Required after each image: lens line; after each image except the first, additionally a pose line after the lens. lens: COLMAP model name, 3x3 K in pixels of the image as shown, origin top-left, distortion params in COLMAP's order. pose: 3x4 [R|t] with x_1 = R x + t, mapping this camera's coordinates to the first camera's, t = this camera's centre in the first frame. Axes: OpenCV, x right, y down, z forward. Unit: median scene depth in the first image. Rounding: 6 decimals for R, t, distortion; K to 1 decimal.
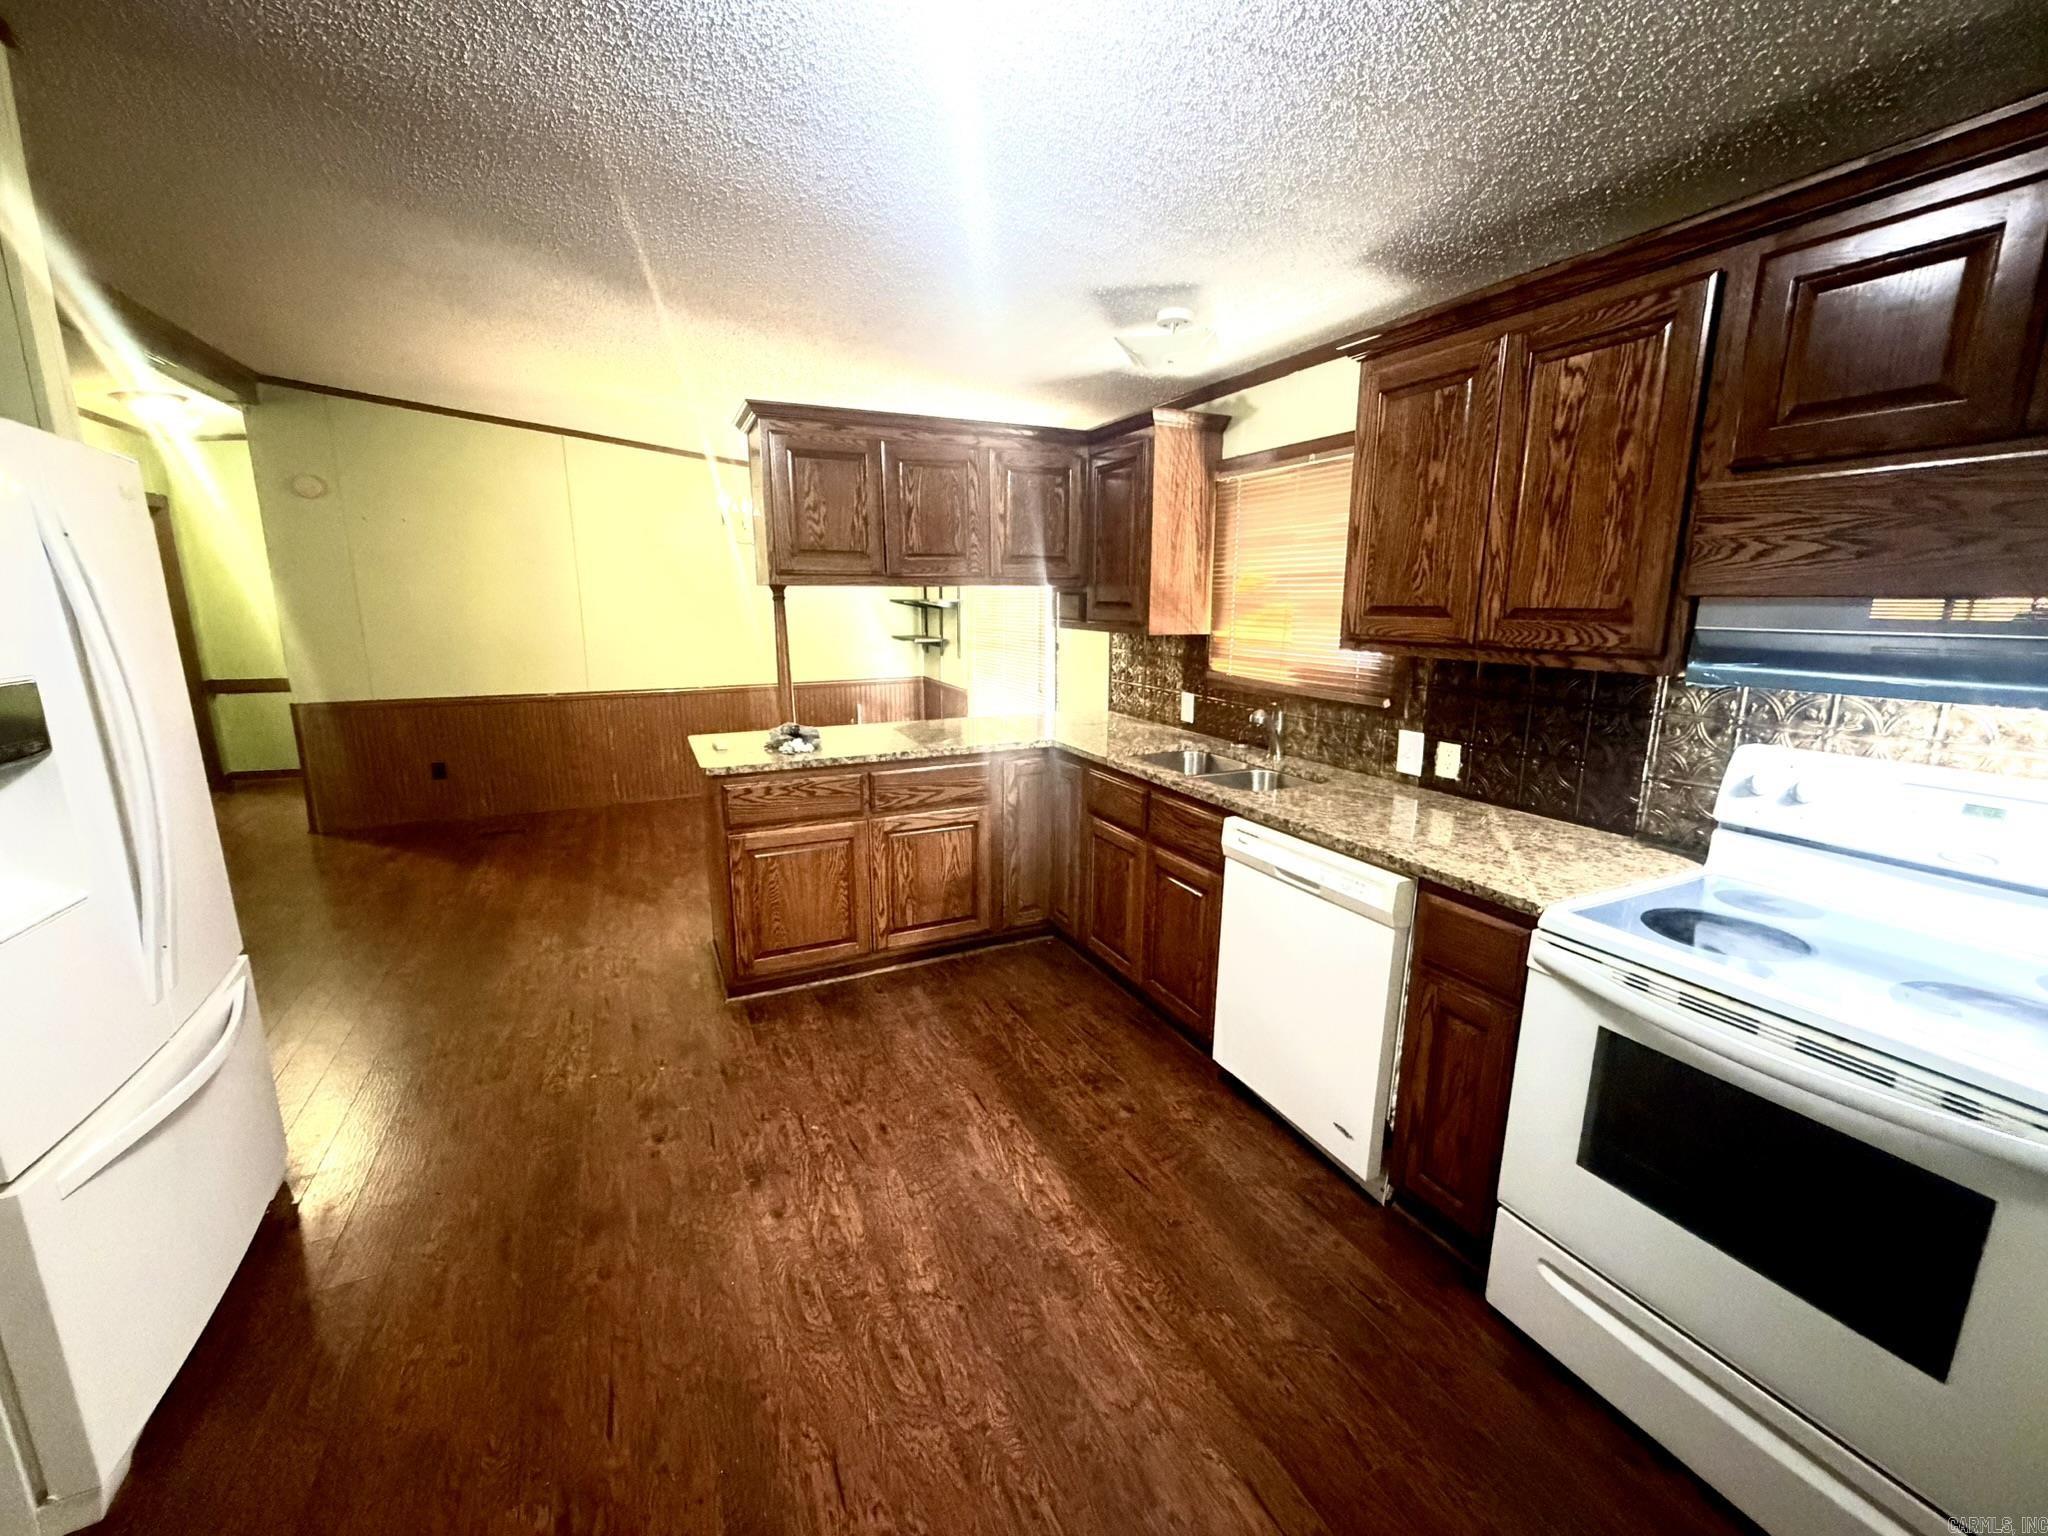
lens RADIAL K [[814.4, 0, 1016.7], [0, 814.4, 766.9], [0, 0, 1]] dist [-0.000205, -0.000125]
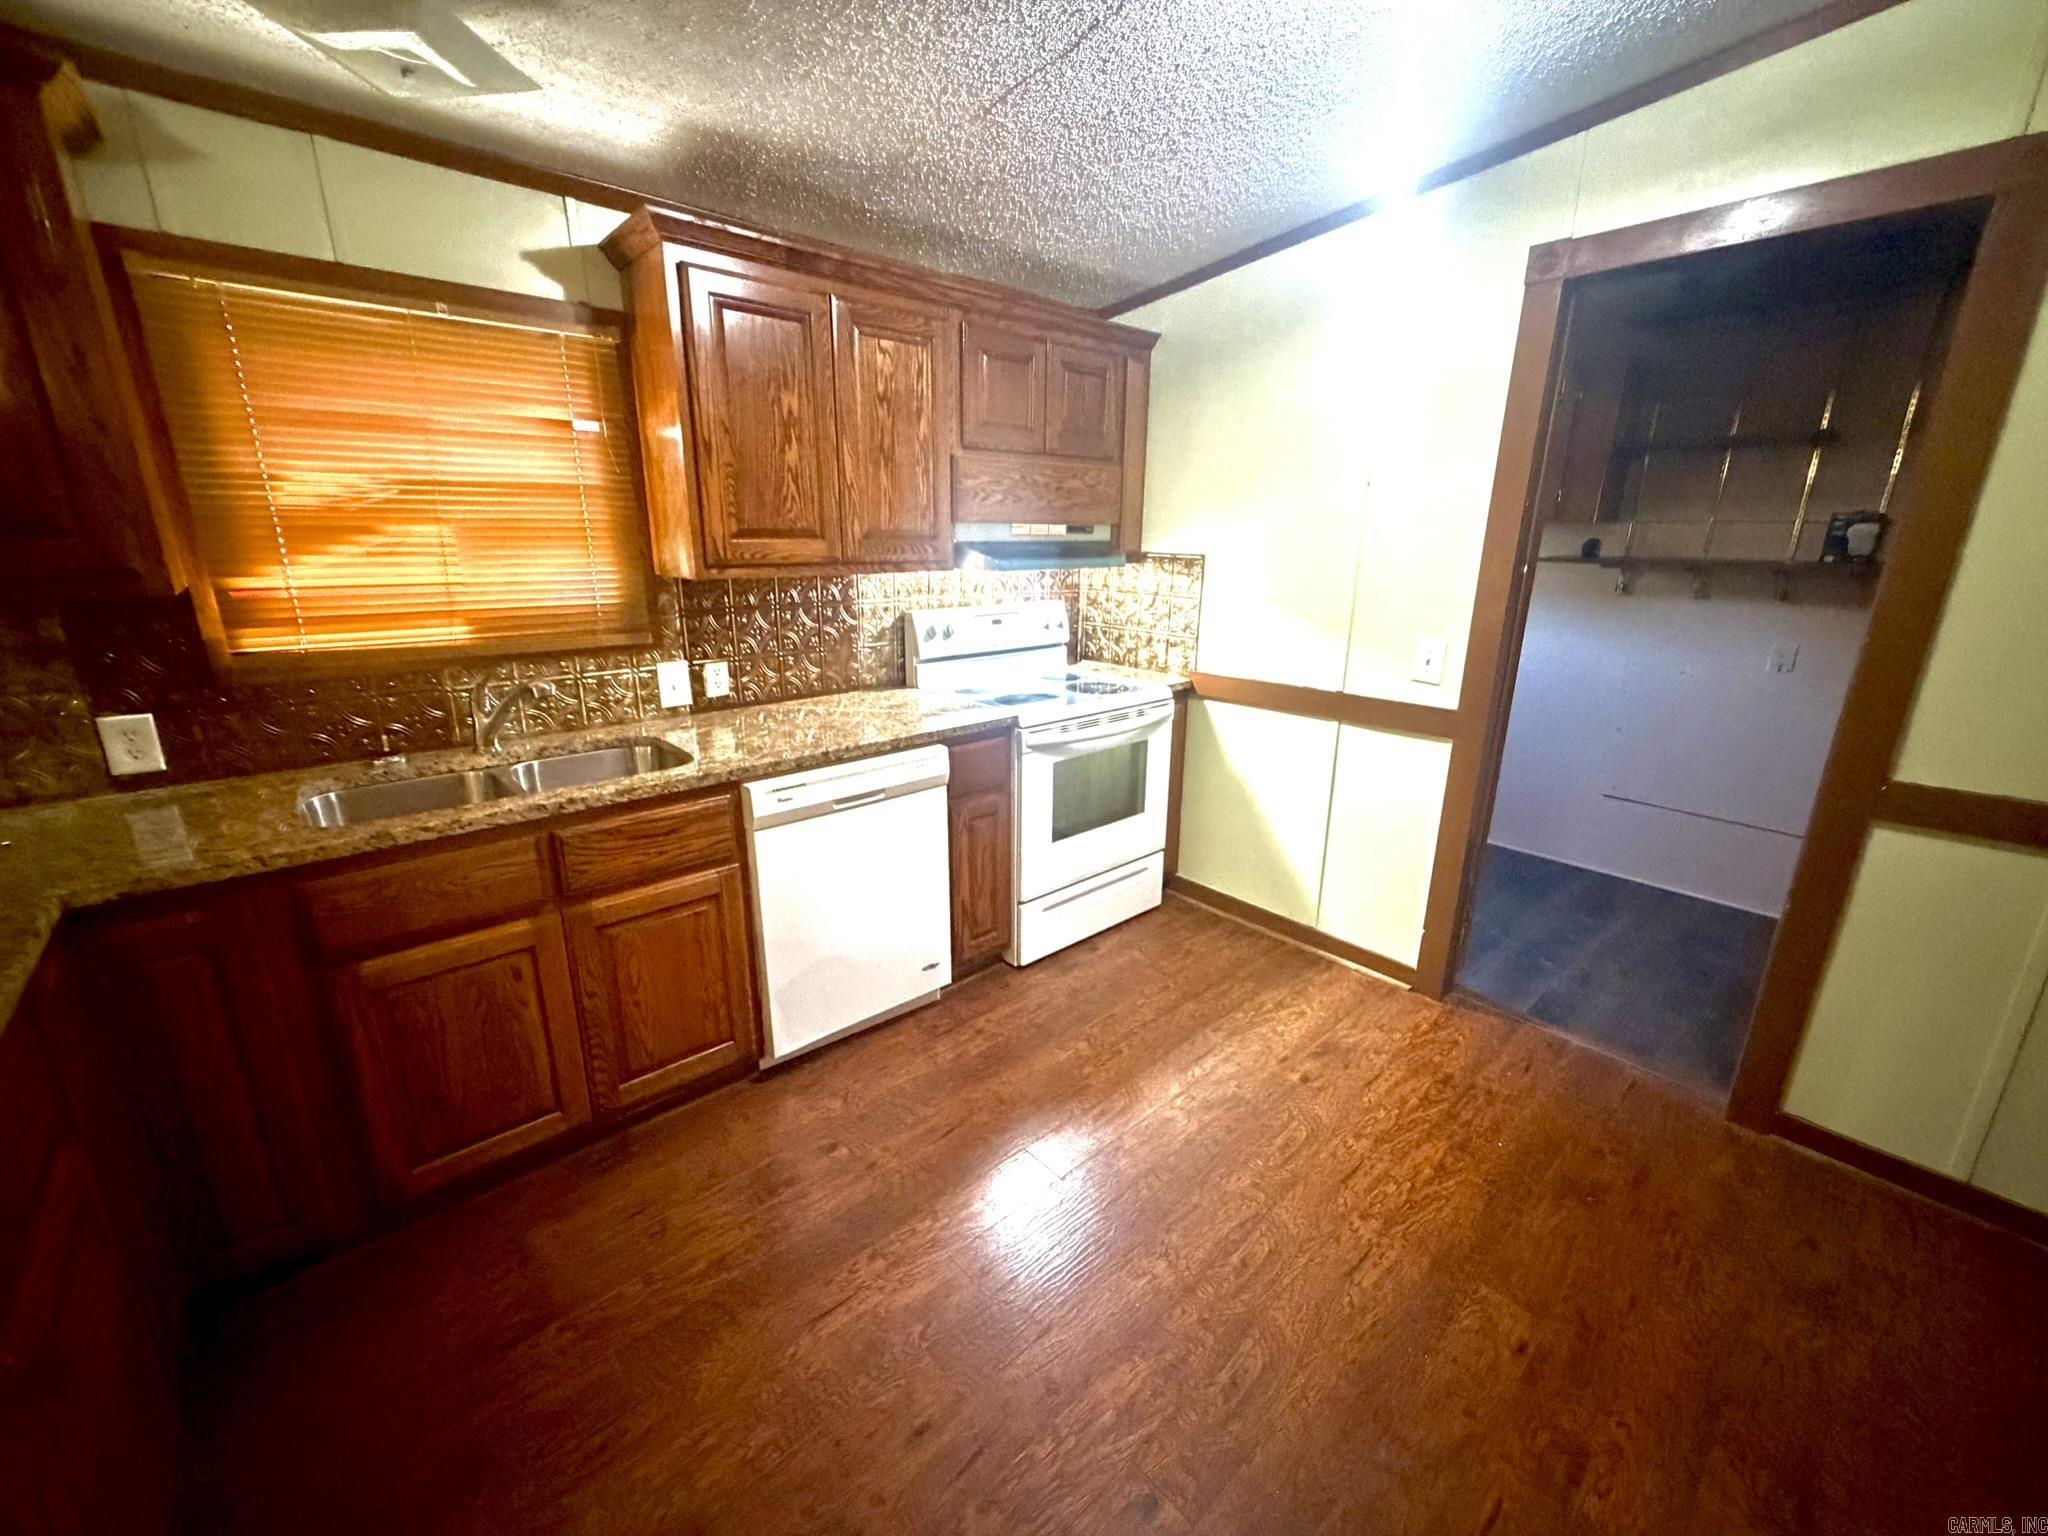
lens RADIAL K [[814.4, 0, 1016.7], [0, 814.4, 766.9], [0, 0, 1]] dist [-0.000205, -0.000125]
pose [[-0.286128, -0.272721, 0.918561, -0.676117], [0.186842, 0.924359, 0.332643, -0.213192], [-0.939798, 0.266804, -0.213529, 1.054314]]
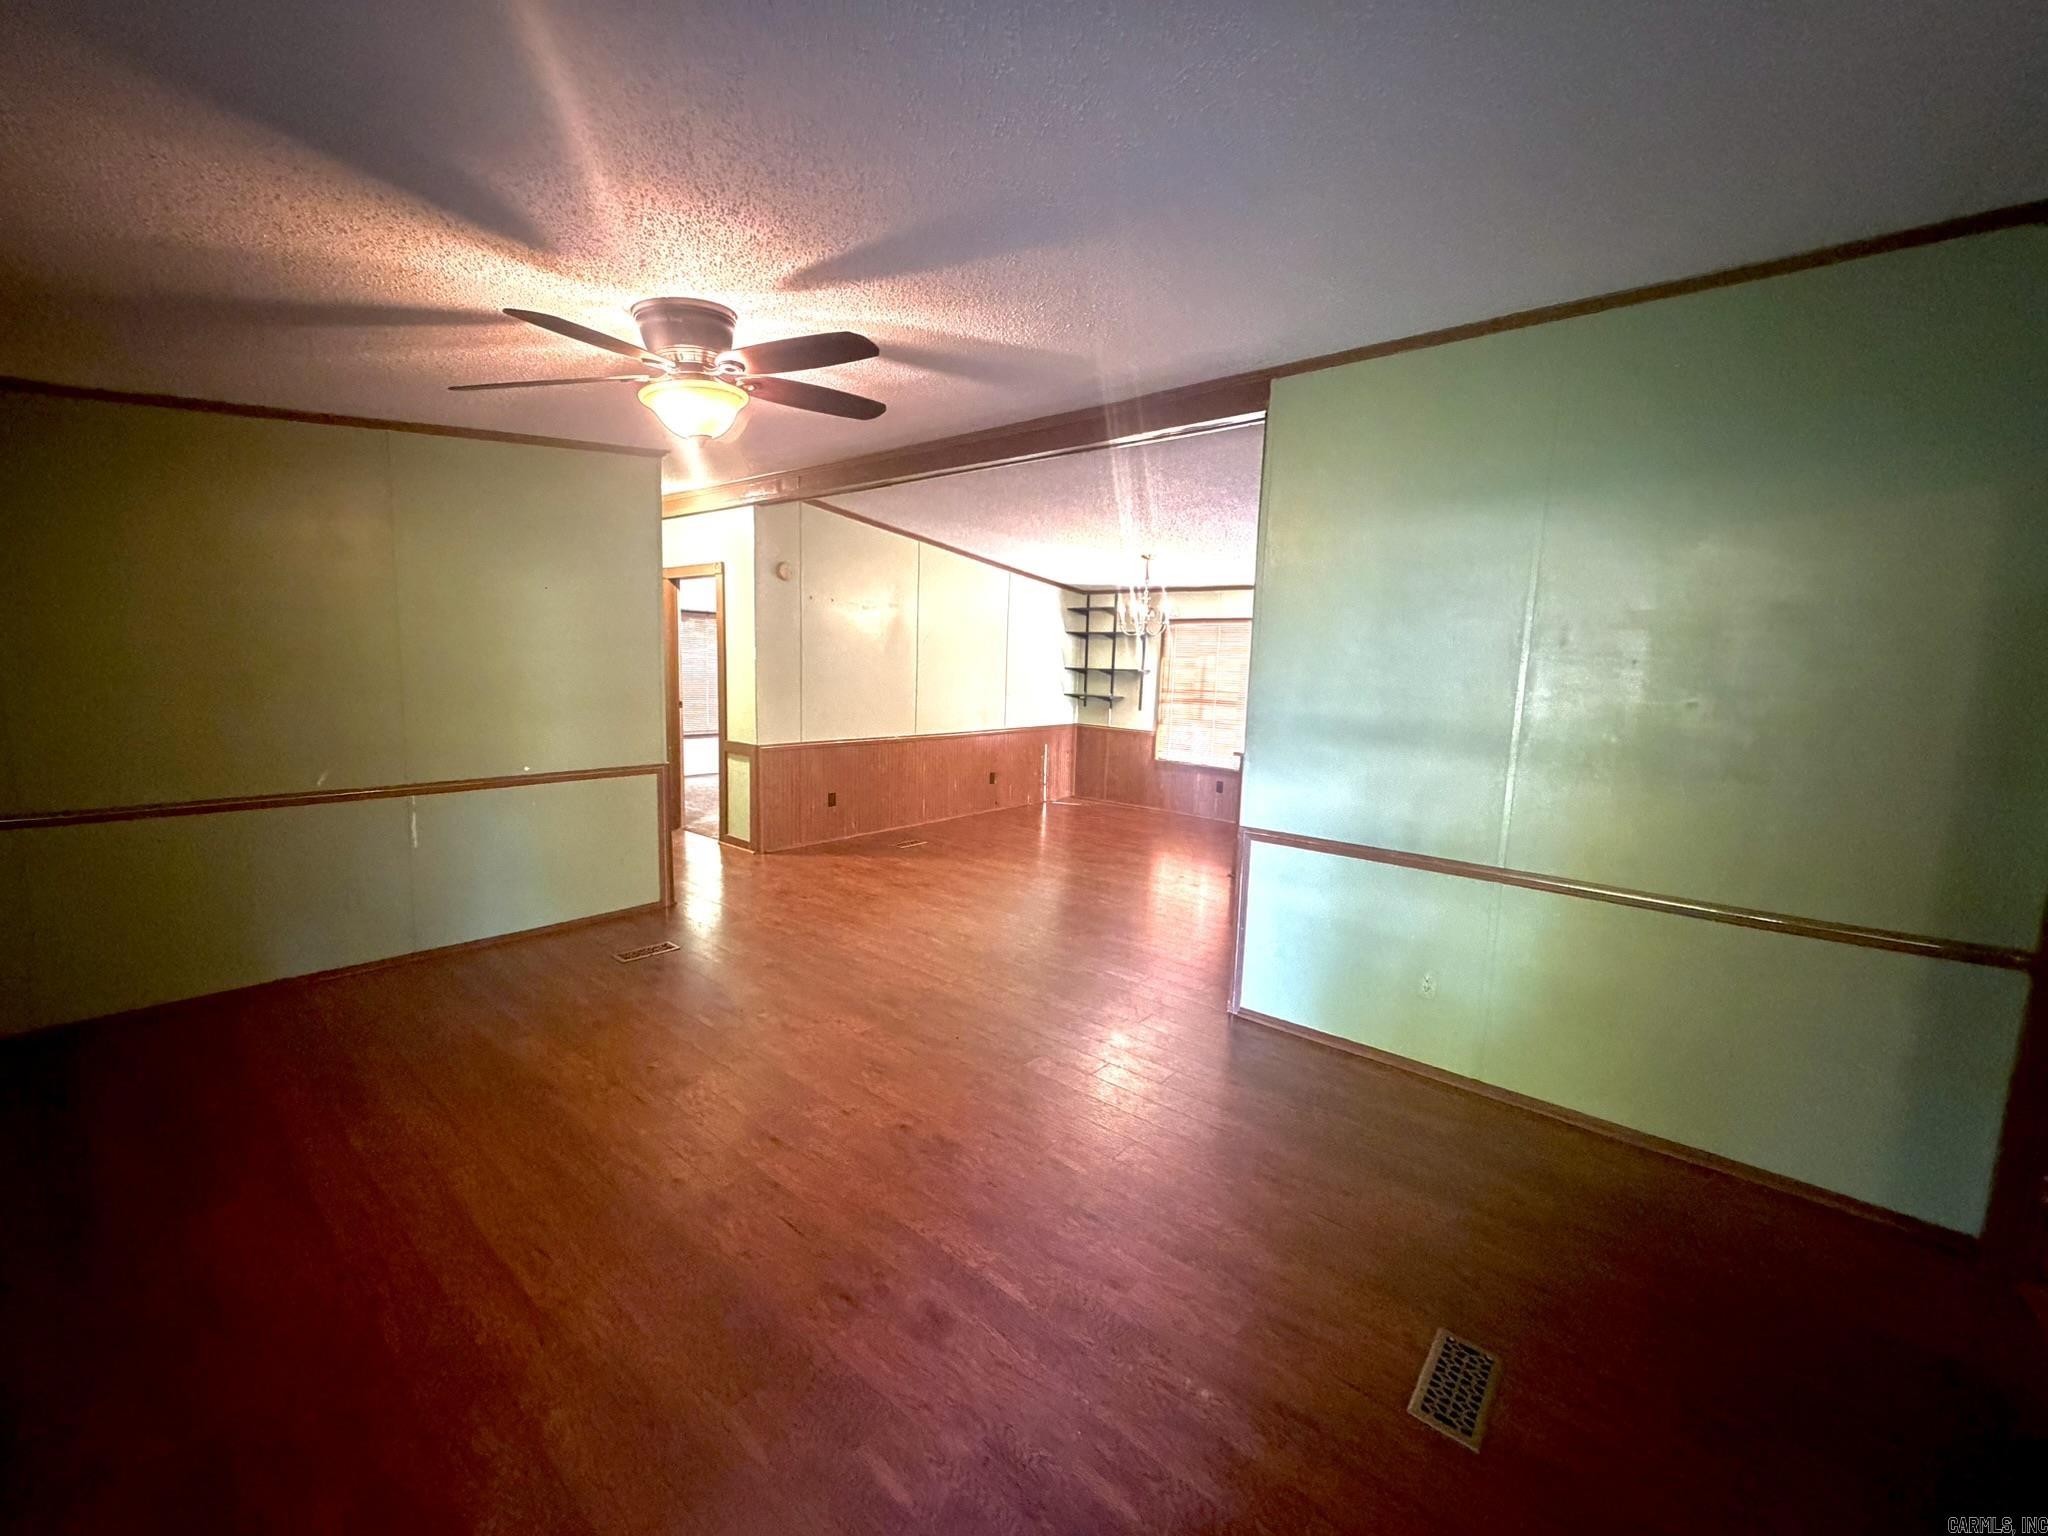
lens RADIAL K [[814.4, 0, 1016.7], [0, 814.4, 766.9], [0, 0, 1]] dist [-0.000205, -0.000125]
pose [[0.908944, -0.027127, 0.416035, -2.557213], [0.056999, 0.996597, -0.059549, 0.120221], [-0.413003, 0.077840, 0.907397, -0.638787]]
